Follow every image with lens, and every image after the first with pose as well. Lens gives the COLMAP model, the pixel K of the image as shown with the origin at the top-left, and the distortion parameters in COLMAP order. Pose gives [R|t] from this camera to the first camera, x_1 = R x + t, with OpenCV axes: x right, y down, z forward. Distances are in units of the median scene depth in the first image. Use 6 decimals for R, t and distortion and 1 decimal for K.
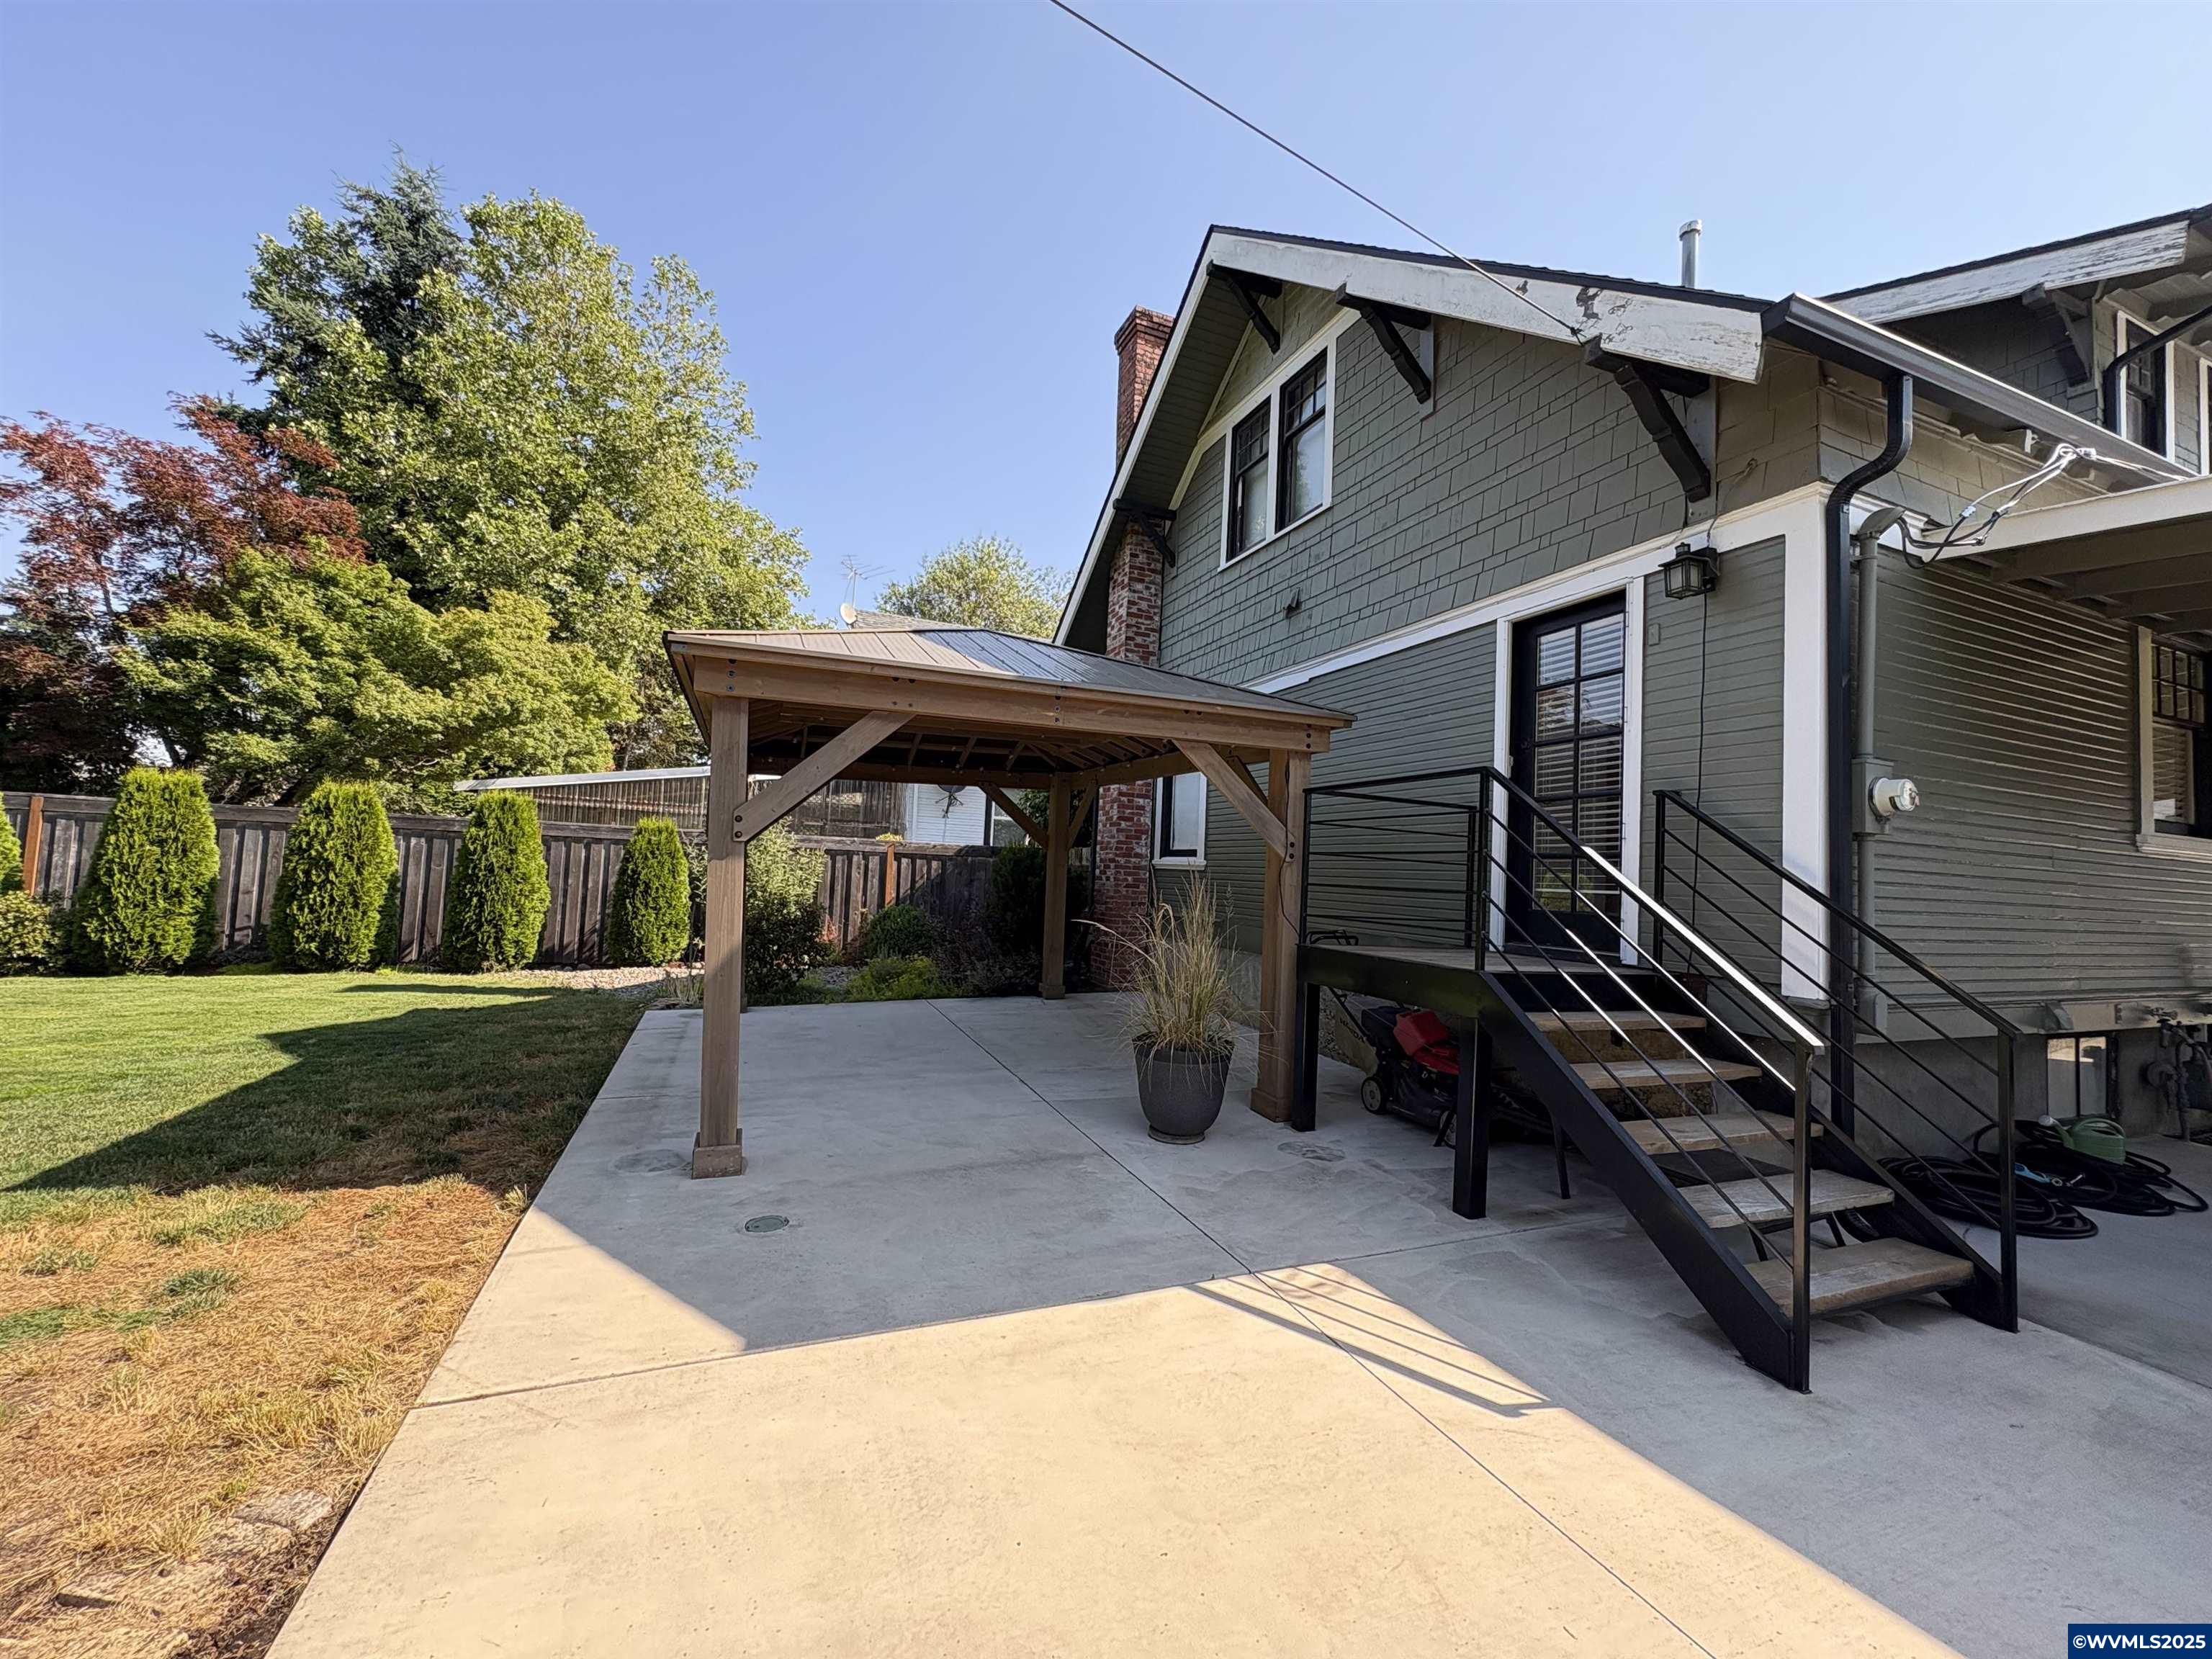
lens RADIAL K [[881.5, 0, 1104.0], [0, 881.5, 831.1], [0, 0, 1]] dist [-0.000178, 0.000268]
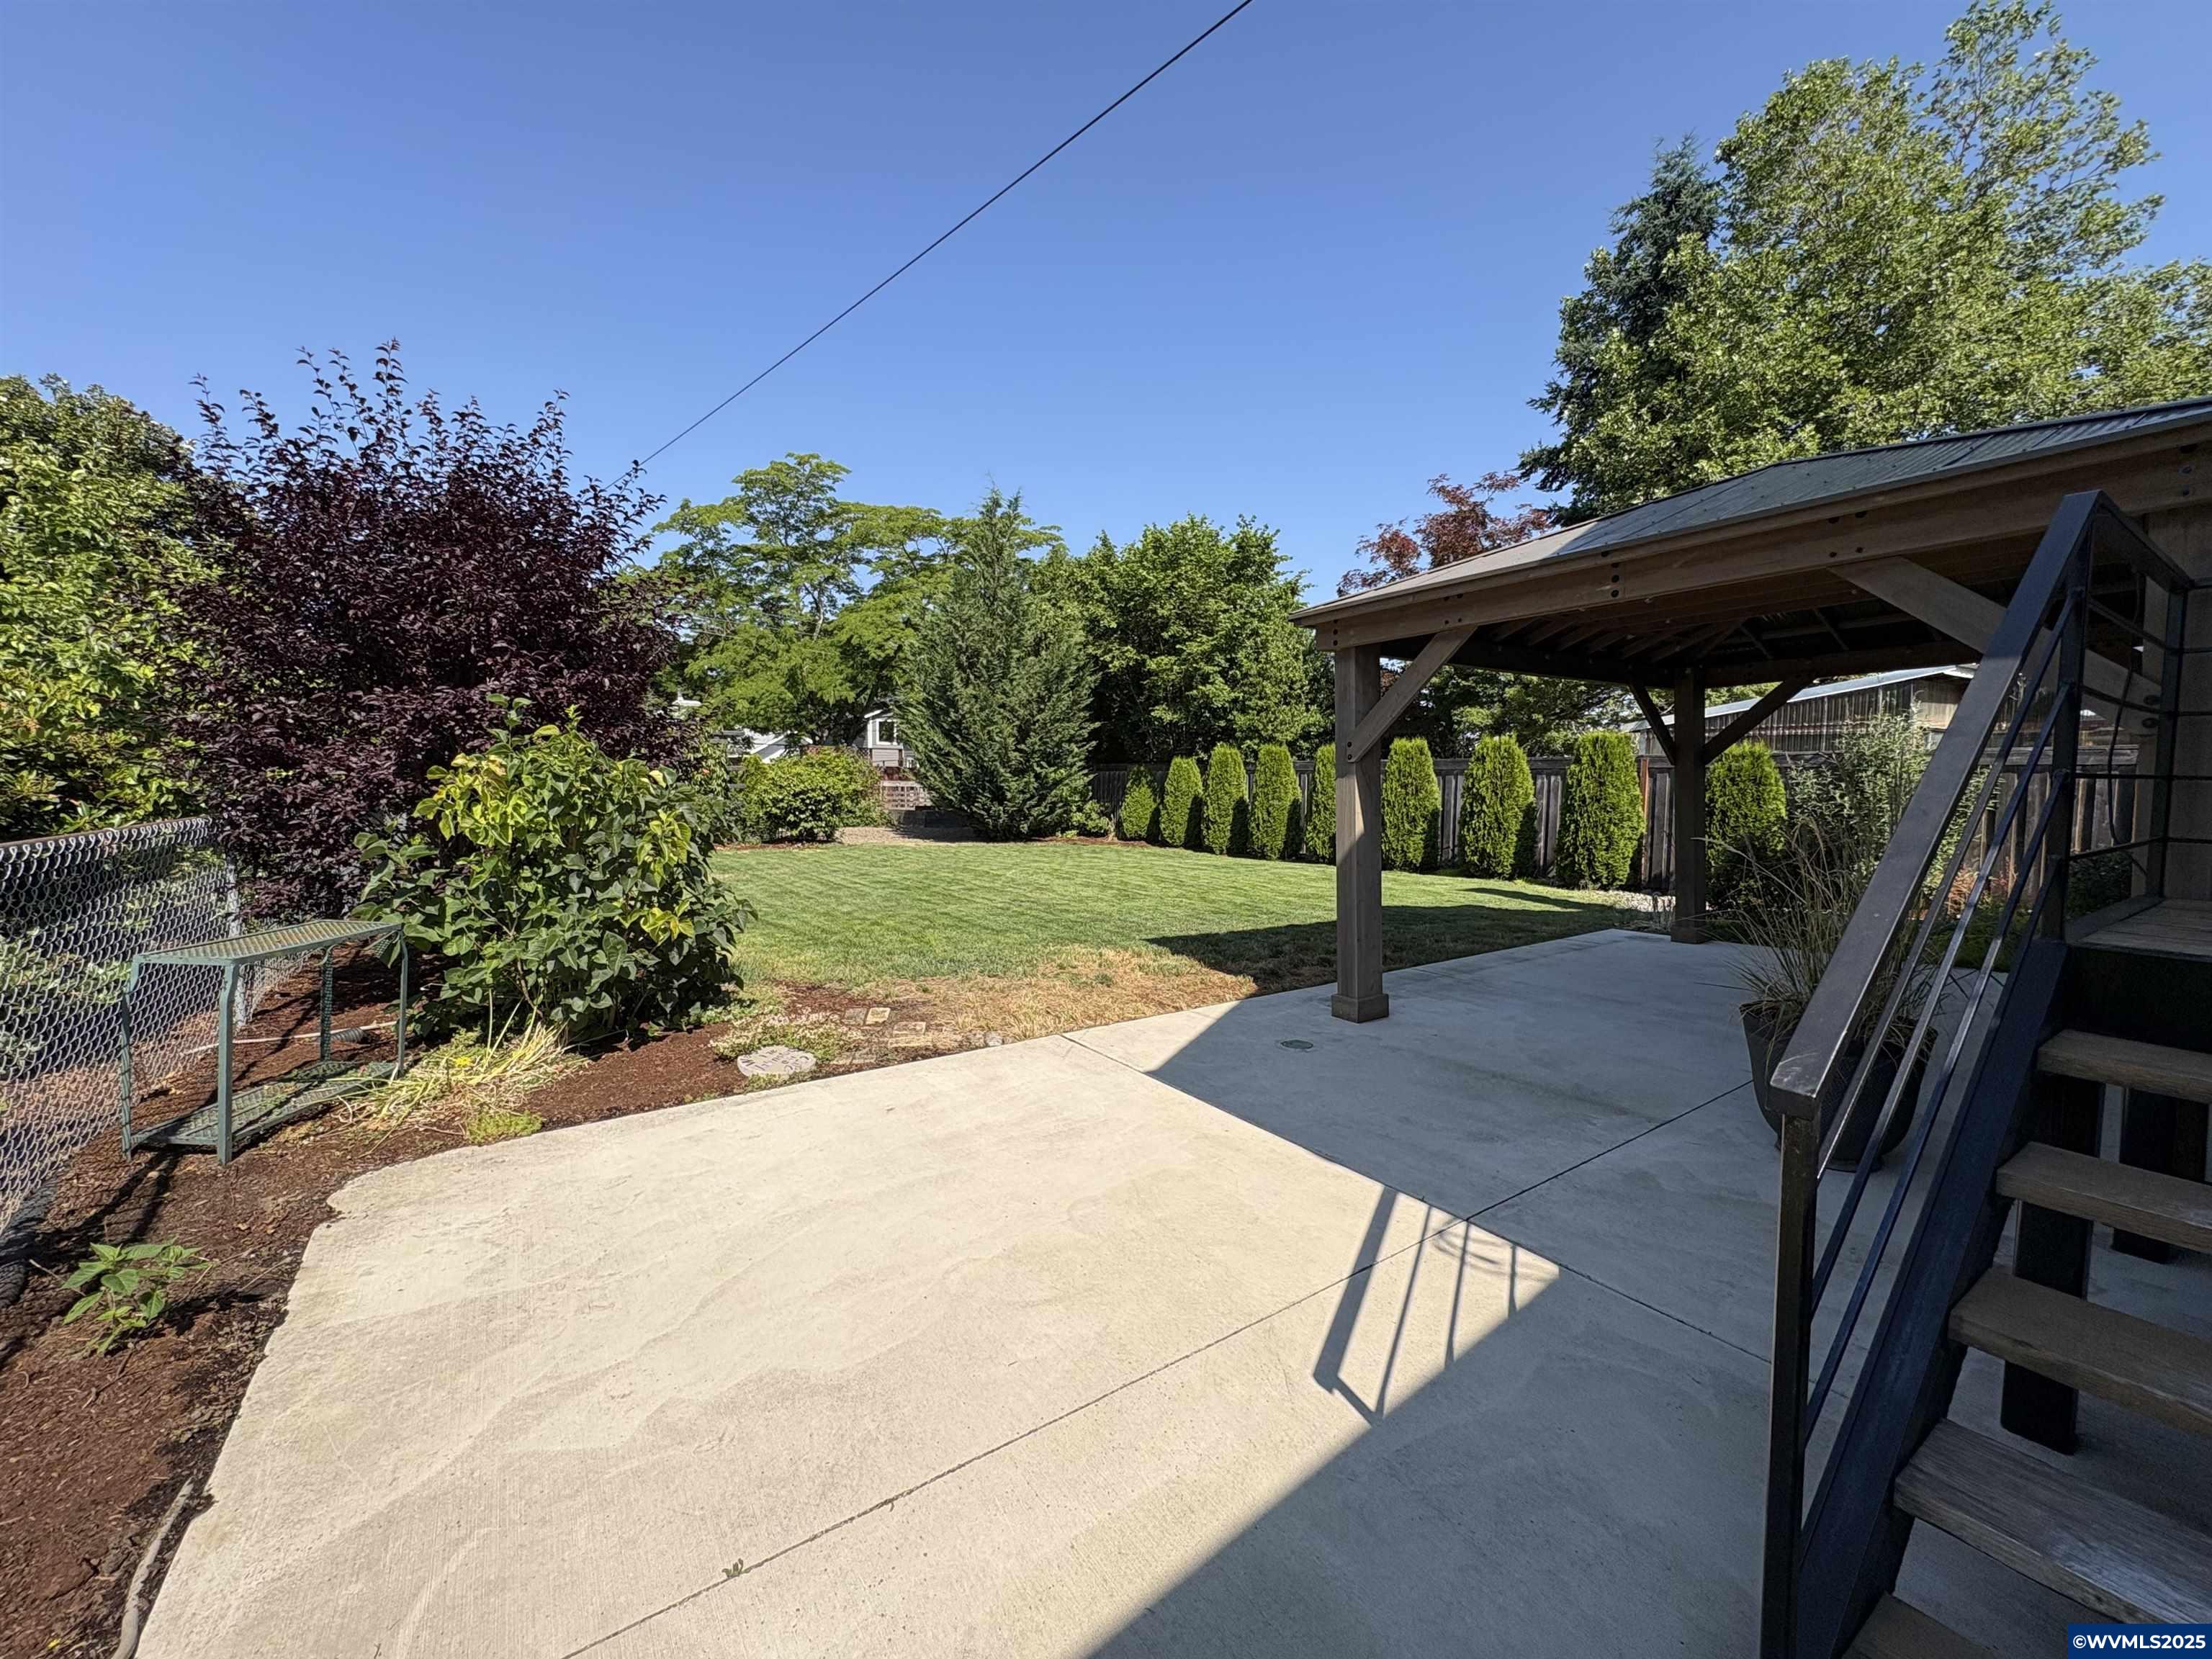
lens RADIAL K [[881.5, 0, 1104.0], [0, 881.5, 831.1], [0, 0, 1]] dist [-0.000178, 0.000268]
pose [[0.198319, 0.013630, -0.980043, 0.322111], [0.049331, 0.998497, 0.023869, 0.027033], [0.978895, -0.053080, 0.197348, 0.170278]]
